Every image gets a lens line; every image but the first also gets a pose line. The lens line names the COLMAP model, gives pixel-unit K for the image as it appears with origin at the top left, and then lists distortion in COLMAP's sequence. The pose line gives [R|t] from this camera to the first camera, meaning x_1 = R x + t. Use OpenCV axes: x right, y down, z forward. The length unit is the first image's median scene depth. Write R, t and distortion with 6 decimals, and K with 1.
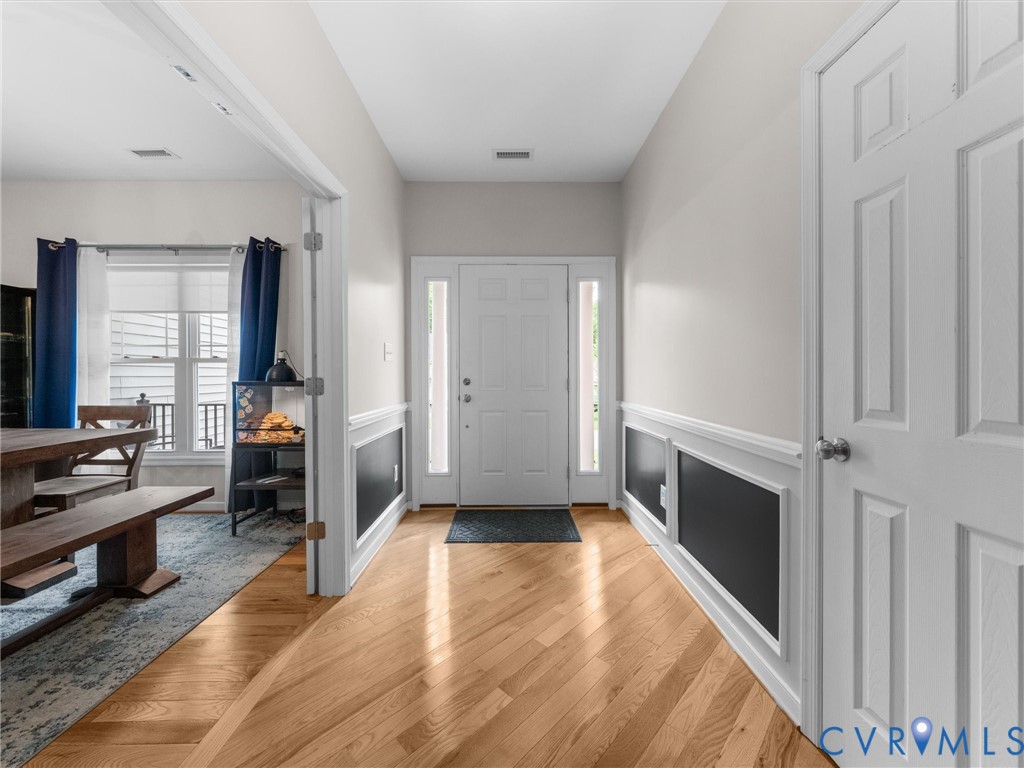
lens RADIAL K [[396.3, 0, 515.0], [0, 396.3, 368.1], [0, 0, 1]] dist [-0.001537, -0.000035]
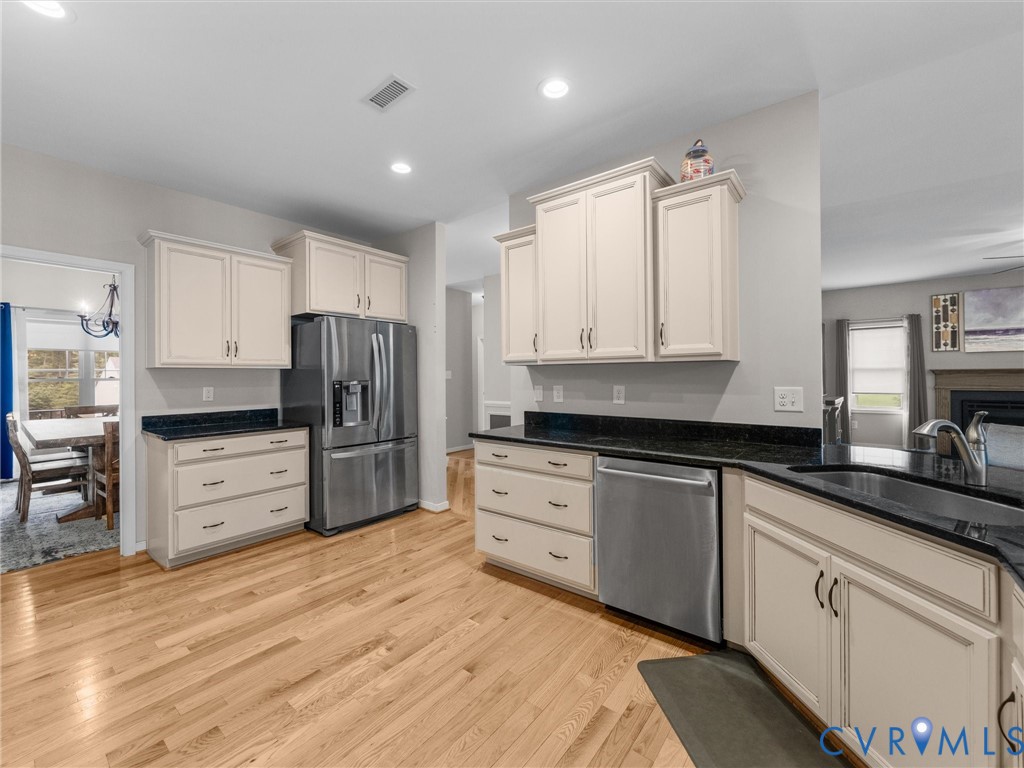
lens RADIAL K [[422.9, 0, 516.6], [0, 422.9, 374.3], [0, 0, 1]] dist [0.000575, -0.000218]
pose [[0.626704, 0.000202, 0.779257, -1.121369], [0.002545, 0.999994, -0.002306, -0.035174], [-0.779253, 0.003428, 0.626700, -1.550906]]
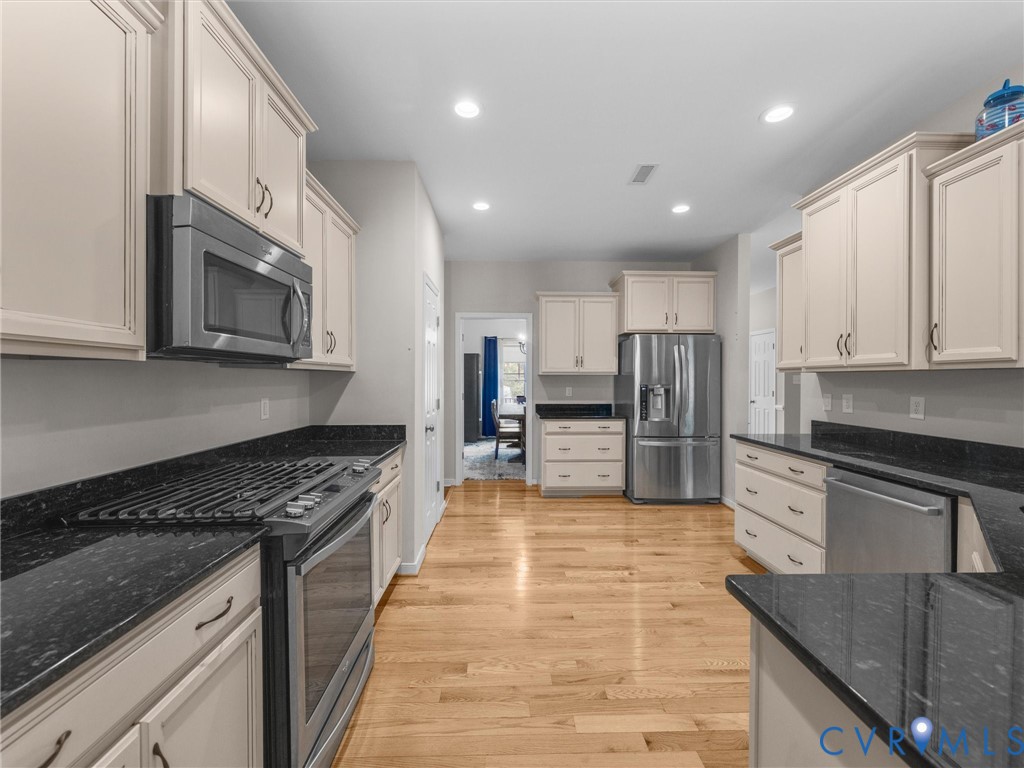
lens RADIAL K [[427.3, 0, 512.0], [0, 427.3, 384.0], [0, 0, 1]] dist [-0.000623, -0.000191]
pose [[0.999869, 0.003667, 0.015750, -1.017977], [-0.003926, 0.999857, 0.016419, -0.044955], [-0.015687, -0.016479, 0.999741, -1.899168]]
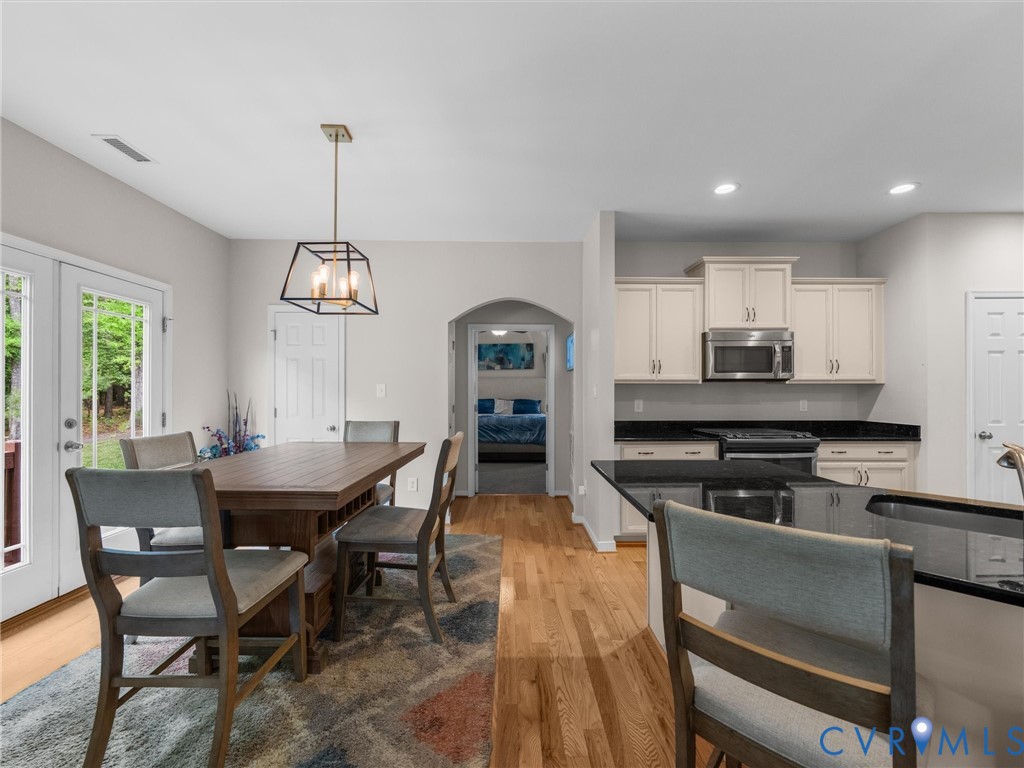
lens RADIAL K [[412.0, 0, 512.0], [0, 412.0, 384.0], [0, 0, 1]] dist [0.000863, 0.000052]
pose [[-0.007322, -0.009191, -0.999931, -0.163758], [0.003556, 0.999951, -0.009217, -0.047389], [0.999967, -0.003624, -0.007289, -2.053693]]
